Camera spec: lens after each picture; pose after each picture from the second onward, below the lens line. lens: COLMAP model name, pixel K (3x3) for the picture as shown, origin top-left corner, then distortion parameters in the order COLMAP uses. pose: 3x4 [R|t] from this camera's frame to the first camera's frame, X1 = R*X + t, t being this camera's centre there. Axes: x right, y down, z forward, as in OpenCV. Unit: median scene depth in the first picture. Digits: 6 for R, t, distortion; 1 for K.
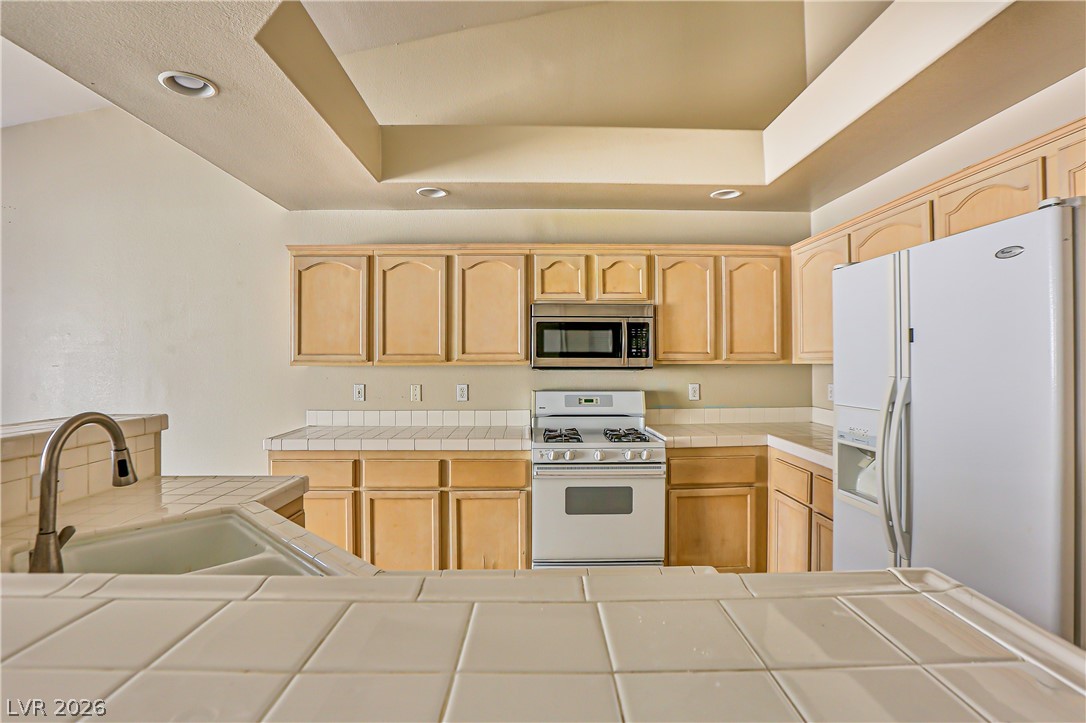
lens RADIAL K [[545.5, 0, 543.7], [0, 545.5, 349.6], [0, 0, 1]] dist [-0.052146, 0.020300]
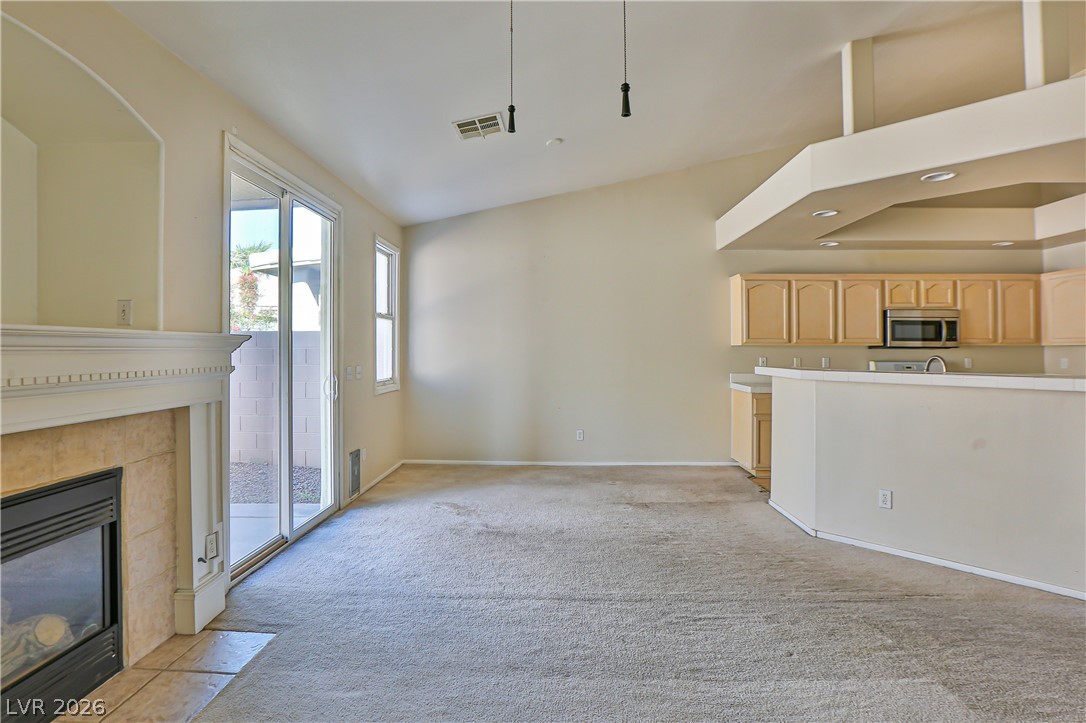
lens RADIAL K [[545.5, 0, 543.7], [0, 545.5, 349.6], [0, 0, 1]] dist [-0.052146, 0.020300]
pose [[0.998274, 0.003546, -0.058629, -0.984039], [-0.002306, 0.999773, 0.021204, 0.007782], [0.058691, -0.021032, 0.998055, -0.725915]]
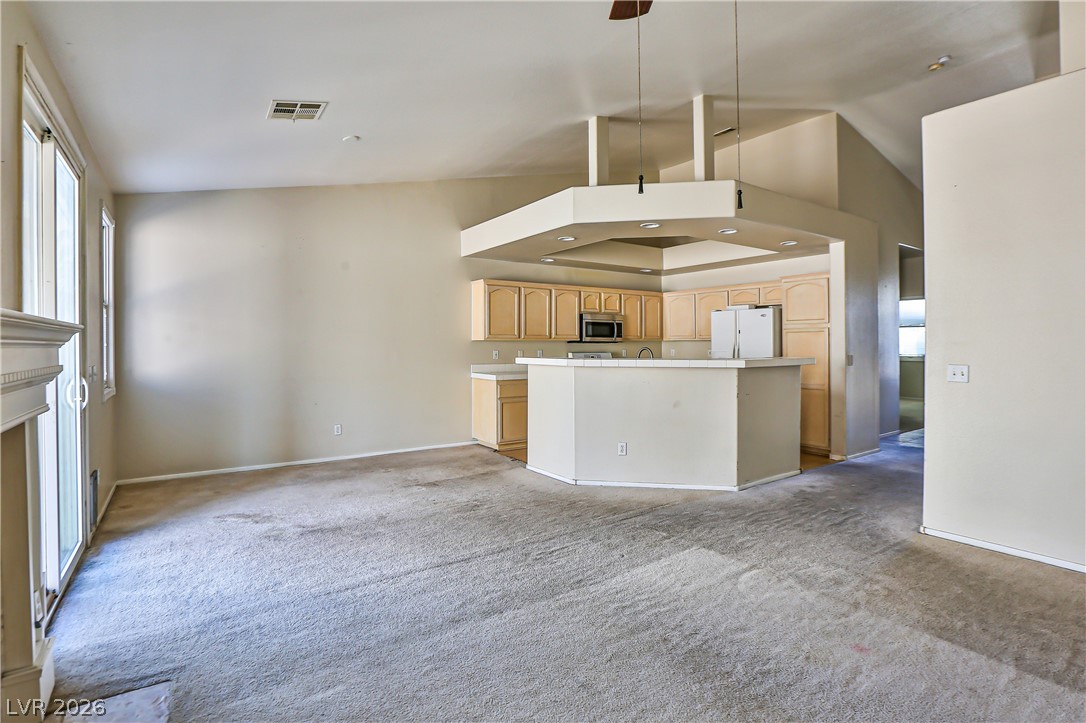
lens RADIAL K [[532.8, 0, 542.7], [0, 532.8, 352.9], [0, 0, 1]] dist [-0.071627, 0.037707]
pose [[0.835517, -0.008027, 0.549406, -1.360049], [-0.011337, 0.999429, 0.031842, 0.010818], [-0.549348, -0.032834, 0.834948, -0.747344]]
